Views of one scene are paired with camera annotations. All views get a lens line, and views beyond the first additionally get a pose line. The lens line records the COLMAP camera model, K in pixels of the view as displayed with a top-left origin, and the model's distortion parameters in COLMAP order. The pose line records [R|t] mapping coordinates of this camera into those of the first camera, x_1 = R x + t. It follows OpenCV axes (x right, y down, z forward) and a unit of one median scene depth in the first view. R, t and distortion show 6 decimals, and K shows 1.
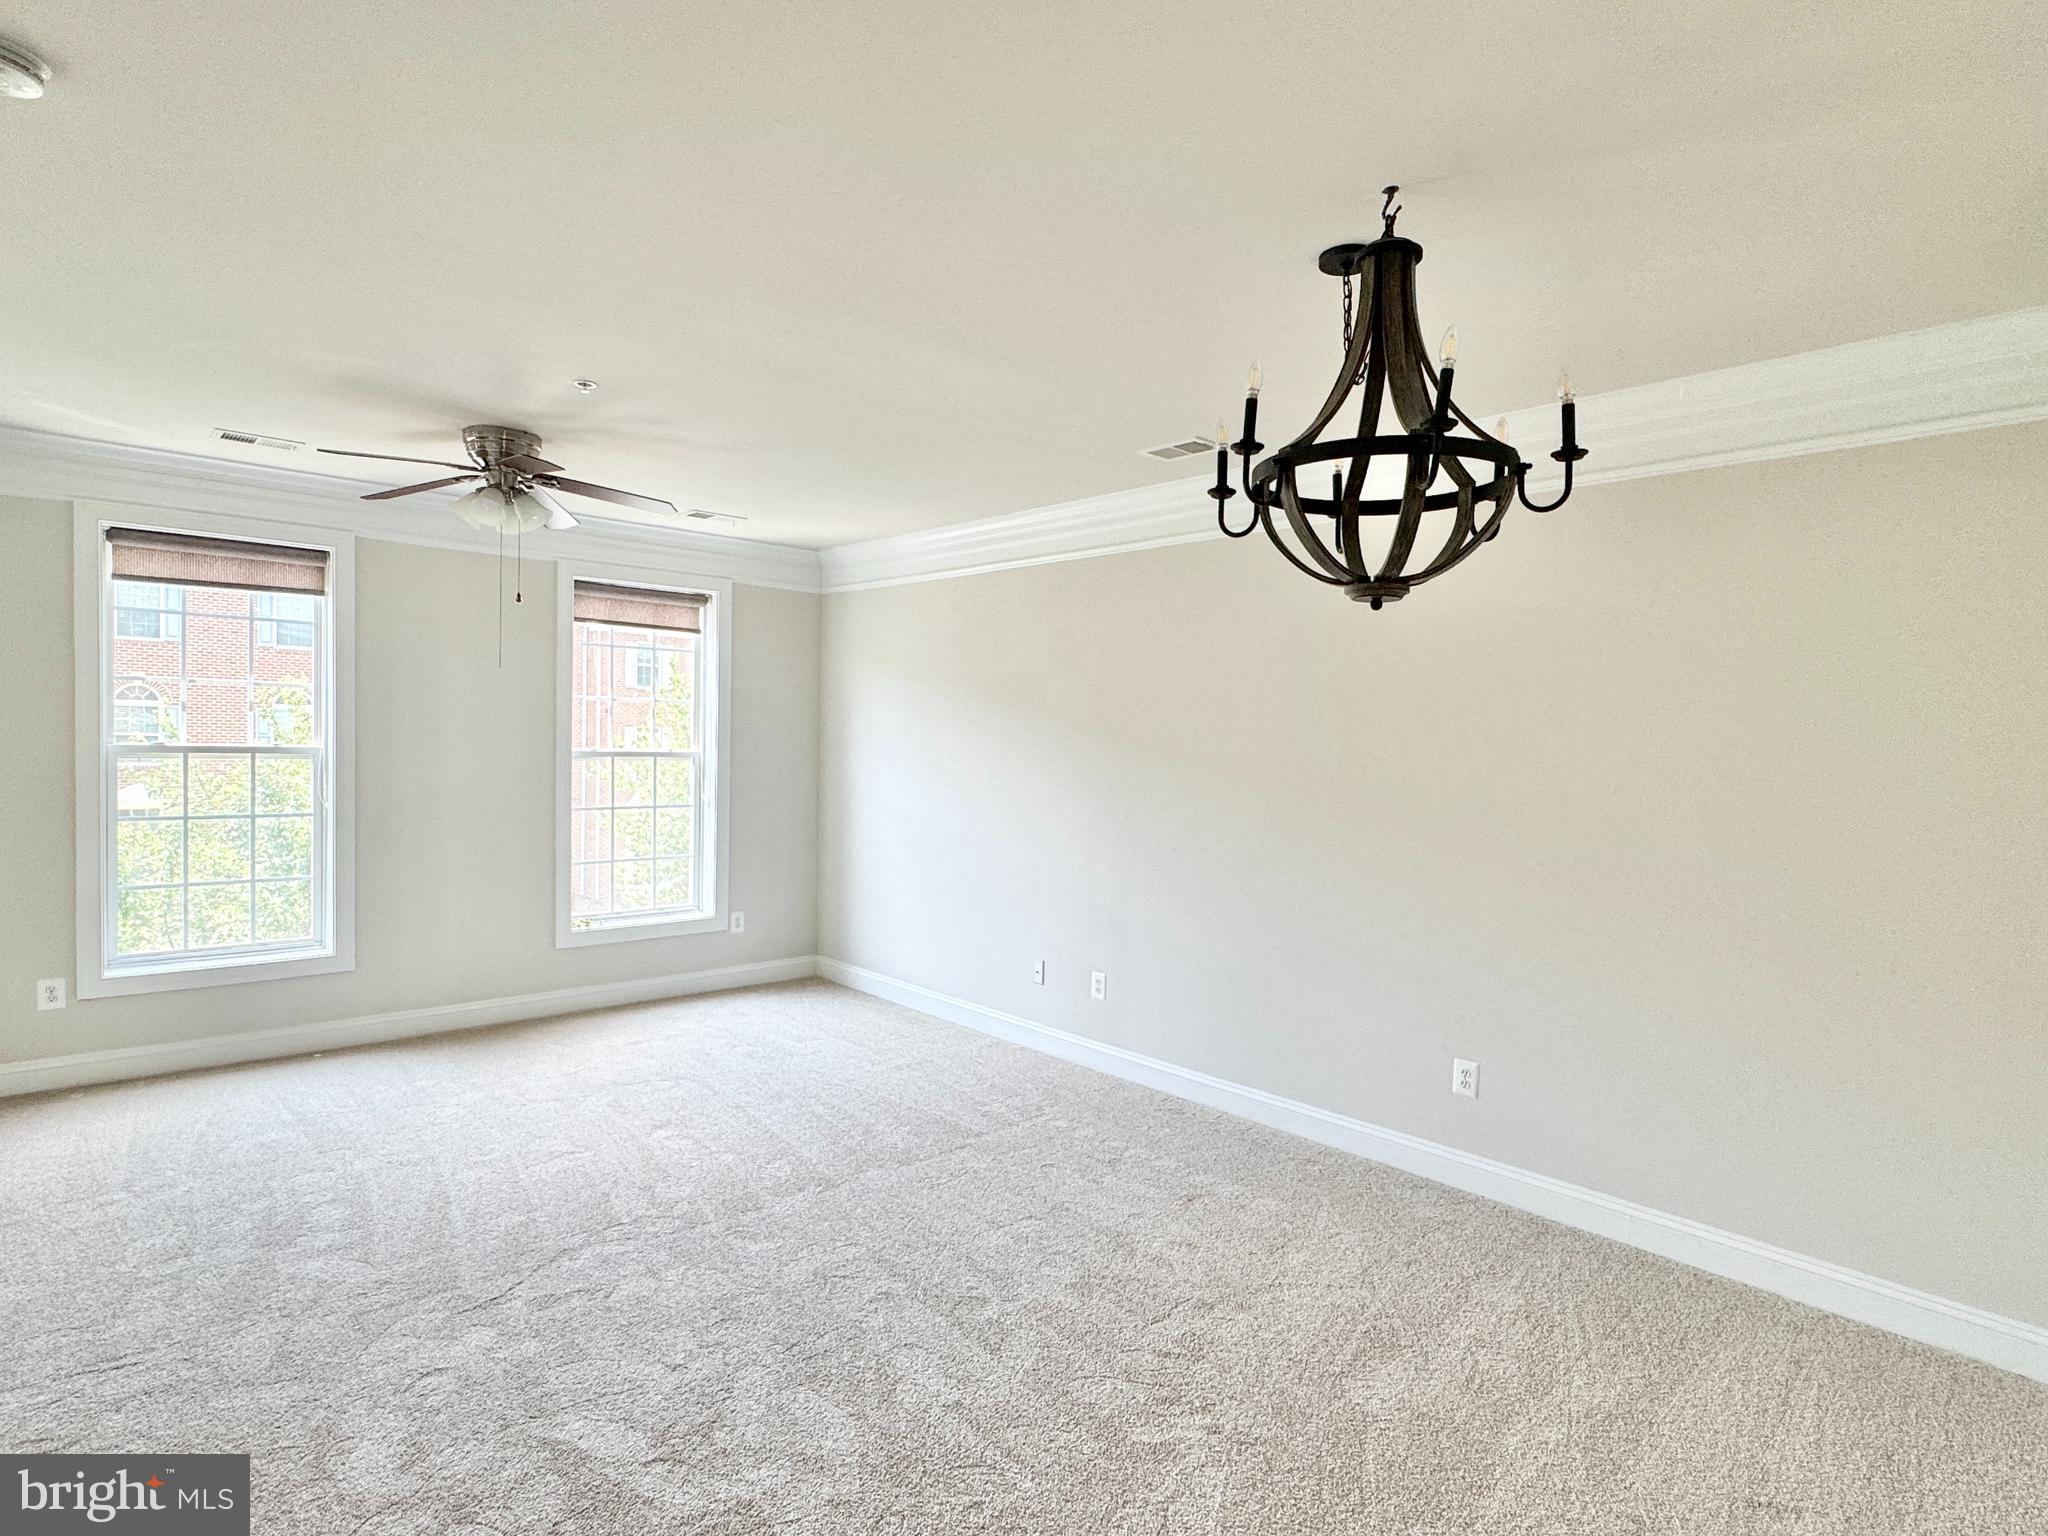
lens RADIAL K [[1084.9, 0, 1013.5], [0, 1084.9, 767.8], [0, 0, 1]] dist [0.001069, -0.000893]
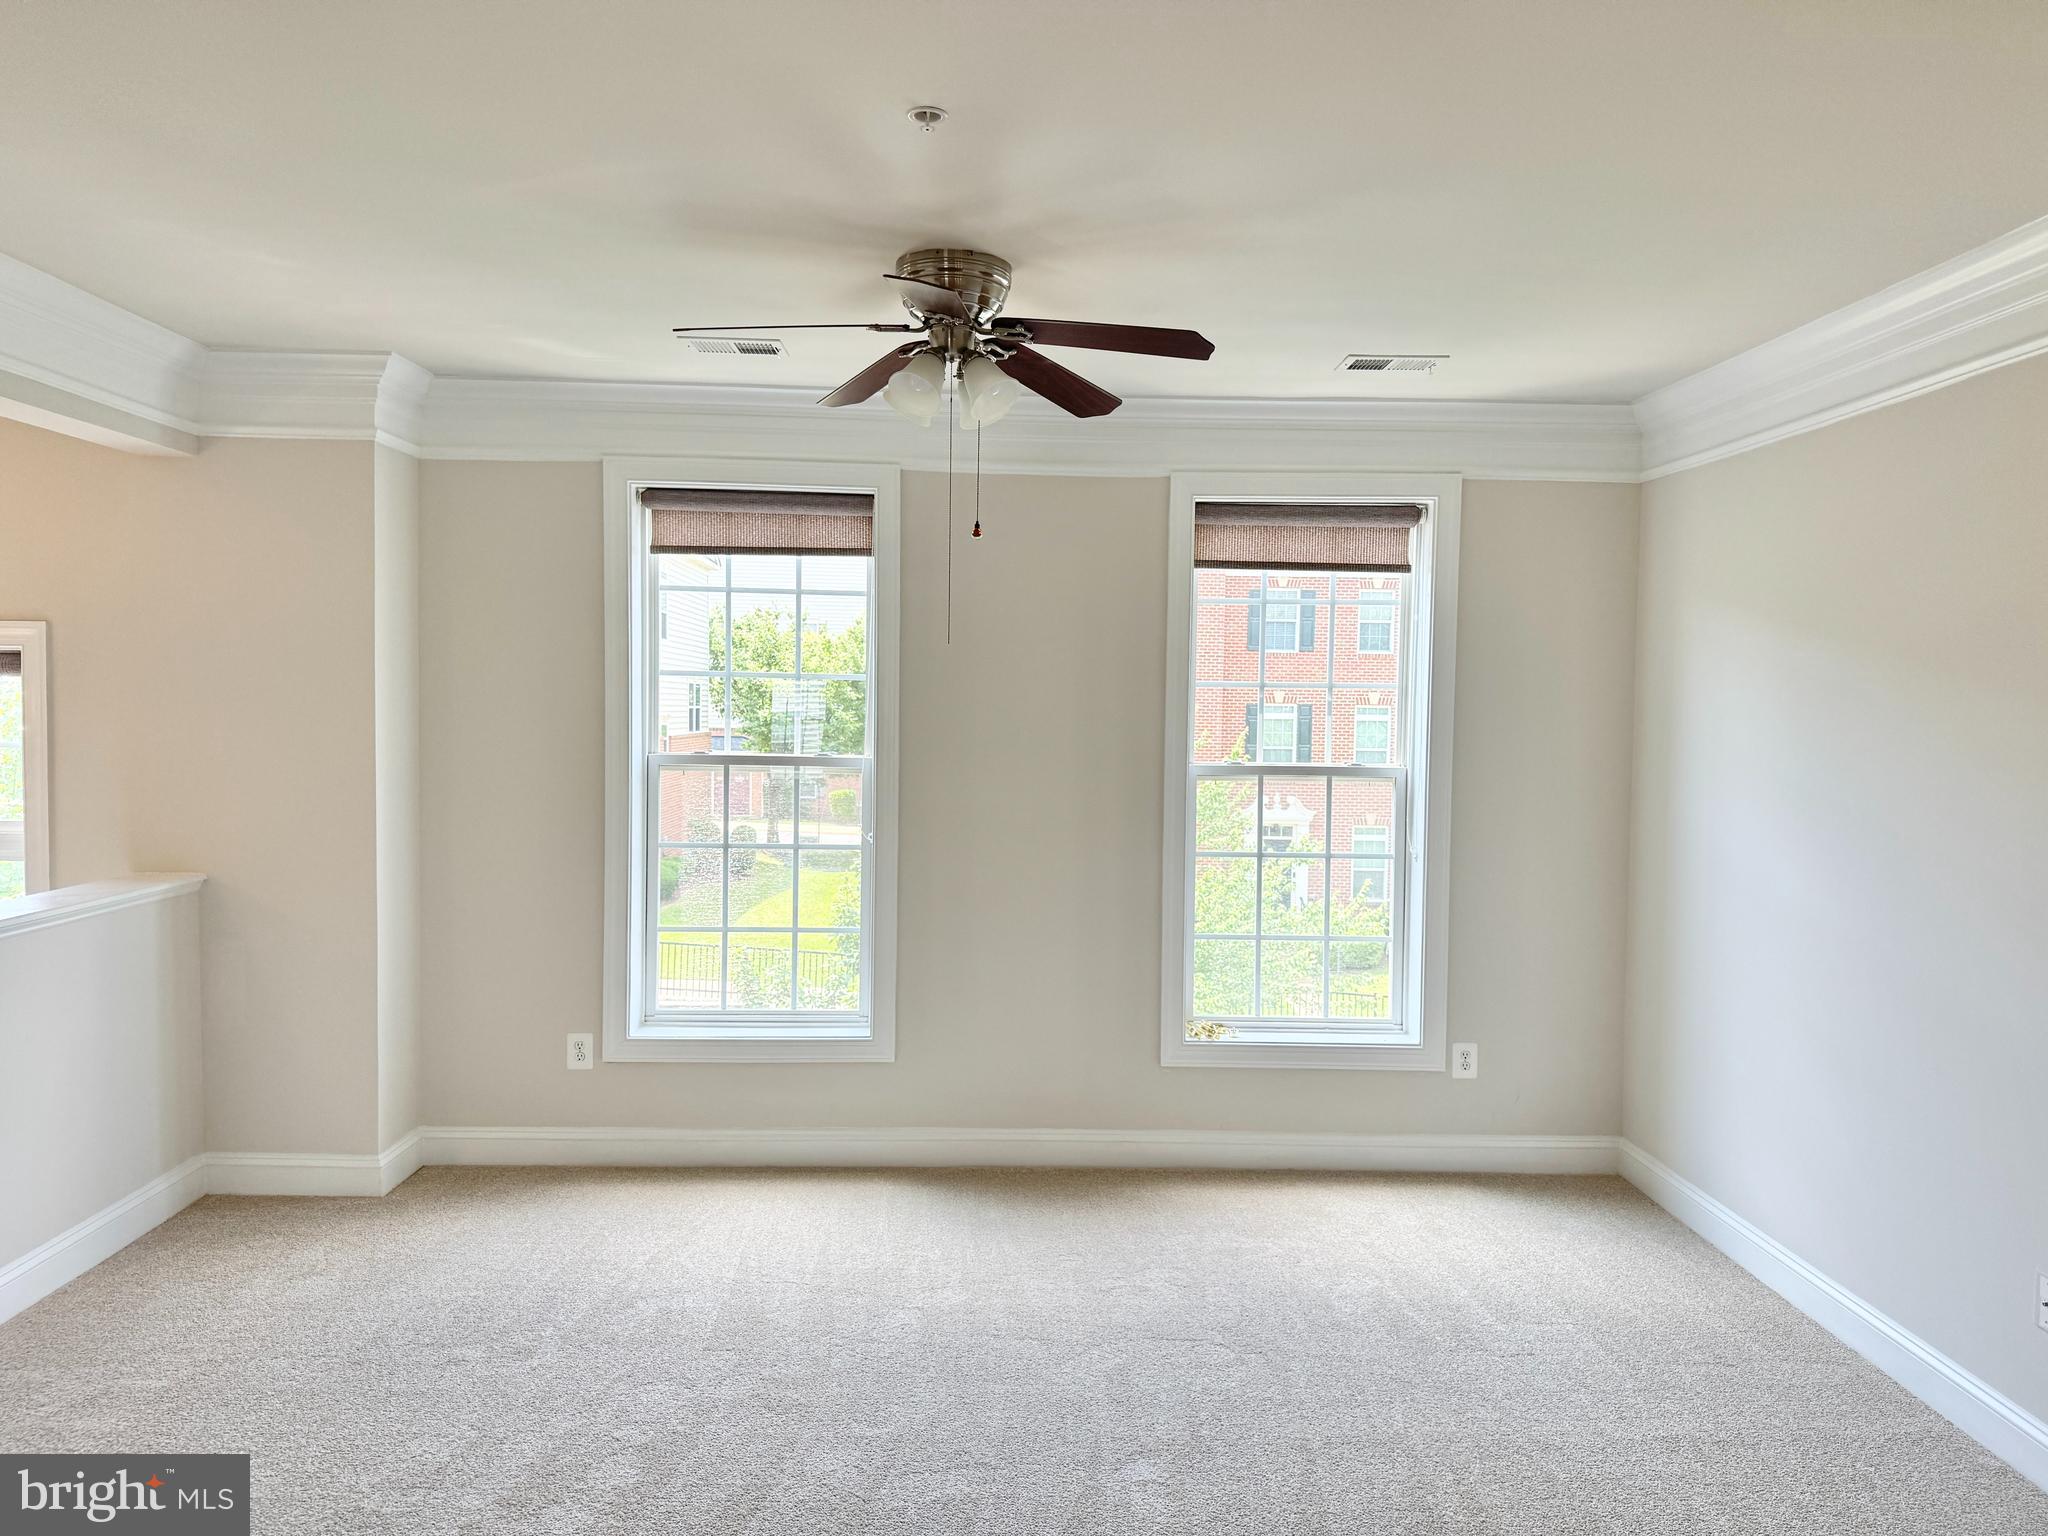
lens RADIAL K [[1433.5, 0, 1024.0], [0, 1433.5, 777.3], [0, 0, 1]] dist [0.052889, -0.059242]
pose [[0.762528, 0.020072, -0.646644, 0.086502], [-0.016825, 0.999796, 0.011195, -0.020289], [0.646736, 0.002343, 0.762710, 0.338622]]
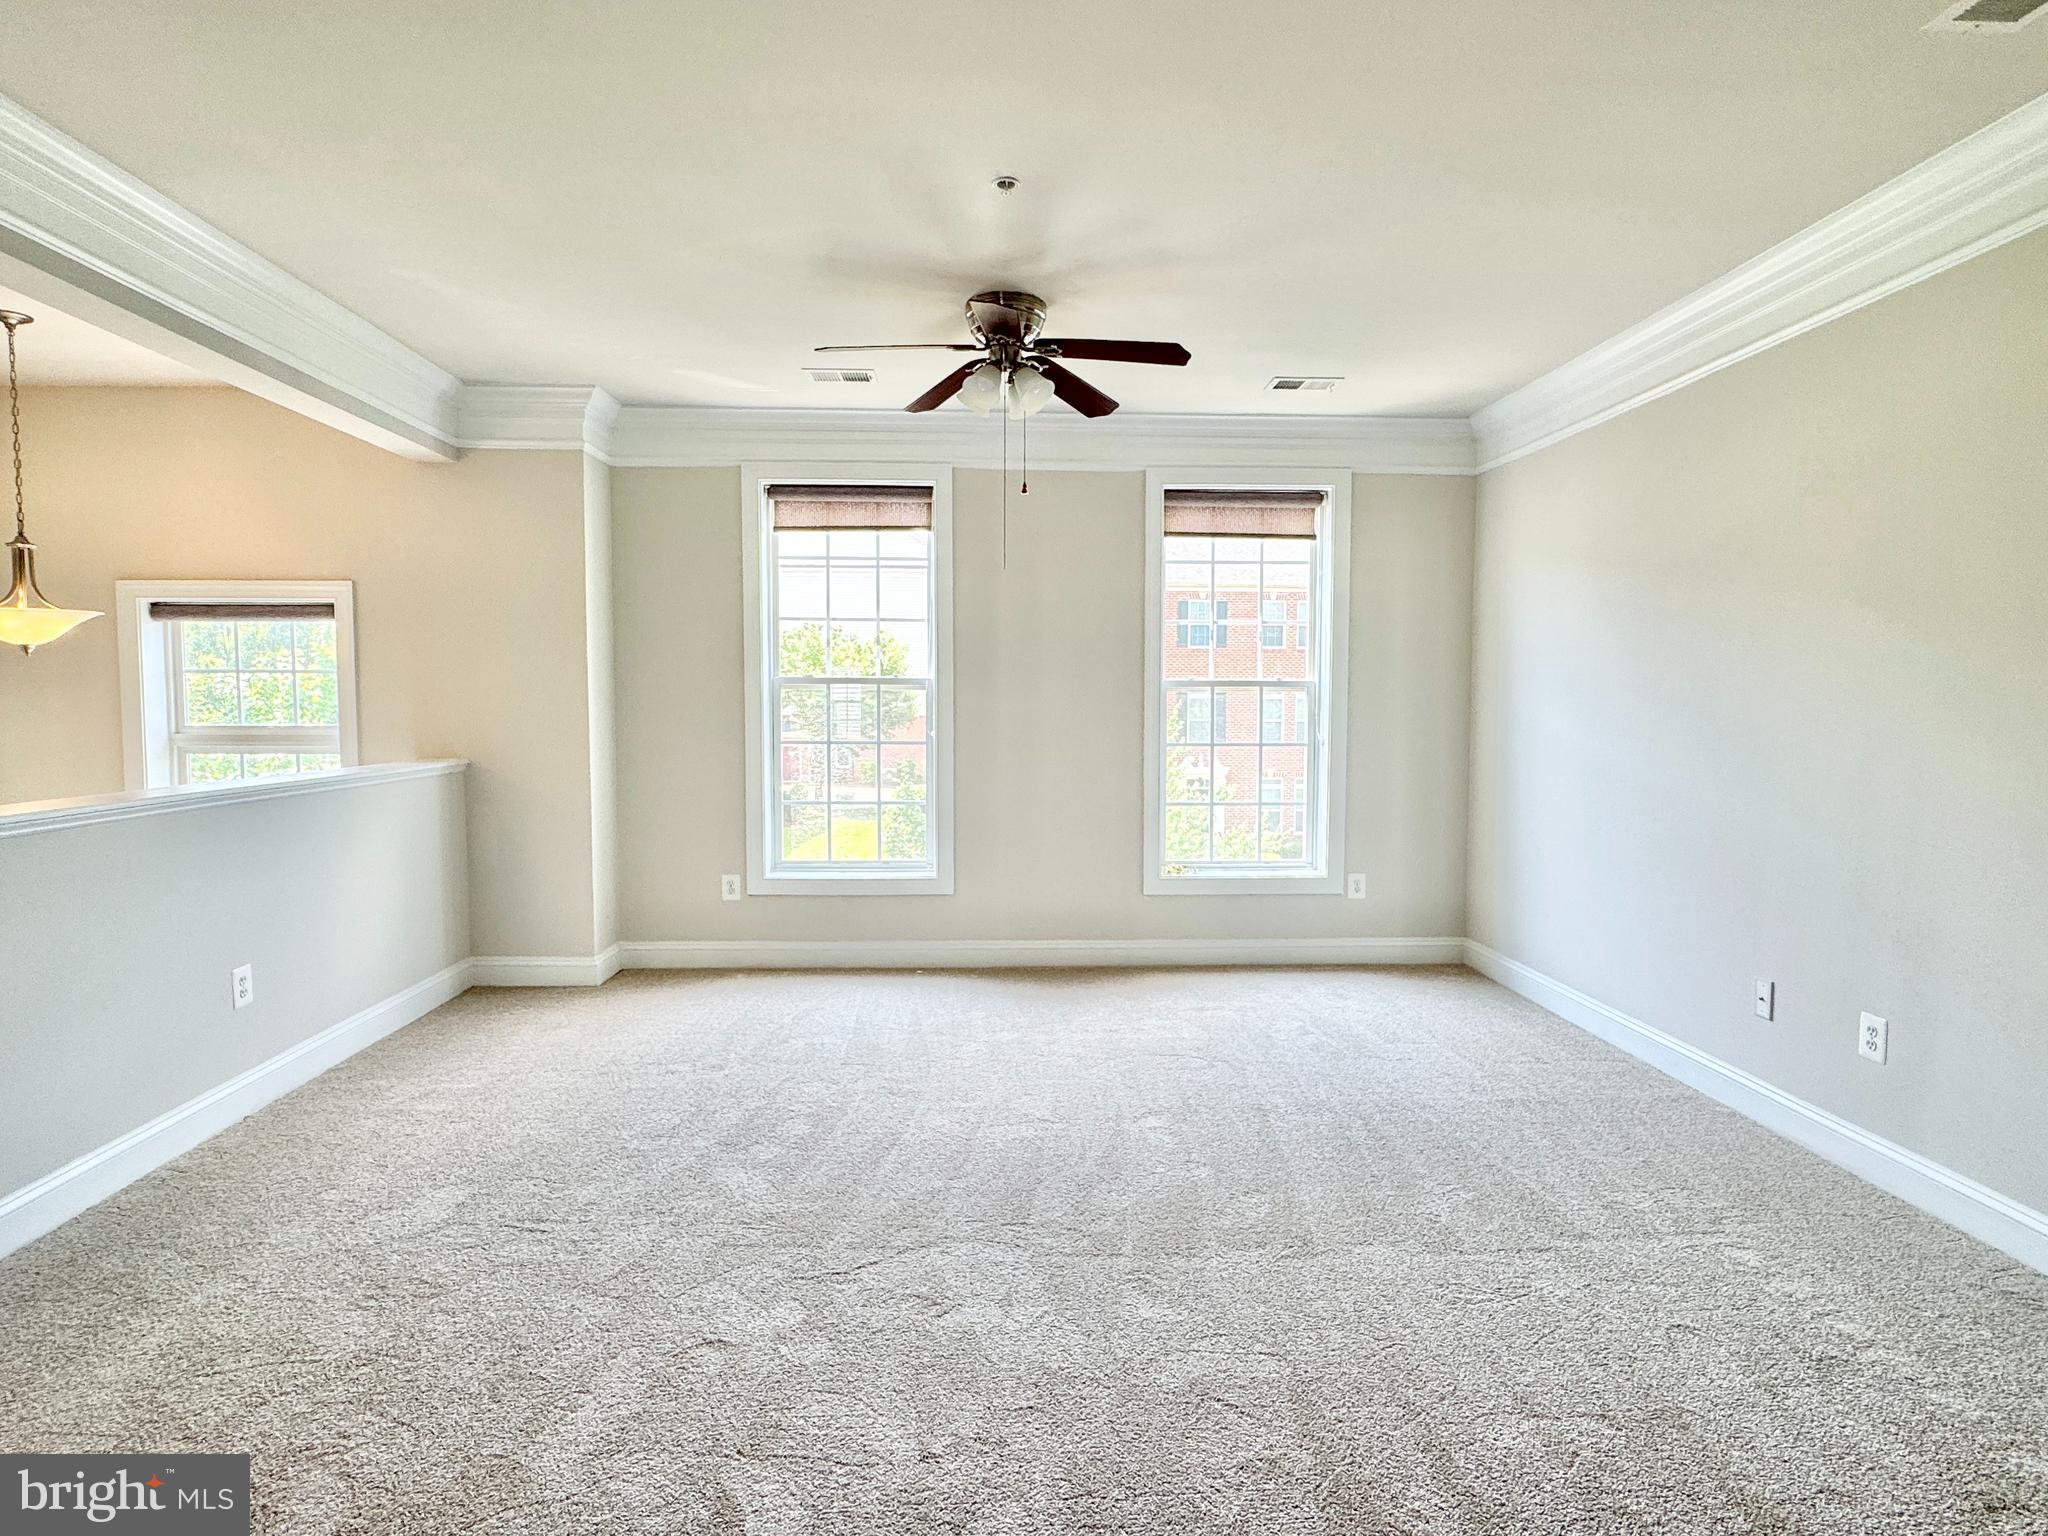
lens RADIAL K [[1084.9, 0, 1017.3], [0, 1084.9, 769.7], [0, 0, 1]] dist [0.001069, -0.000893]
pose [[0.770024, 0.019404, -0.637719, 0.096888], [-0.003312, 0.999646, 0.026417, 0.044045], [0.638006, -0.018230, 0.769816, 0.266855]]
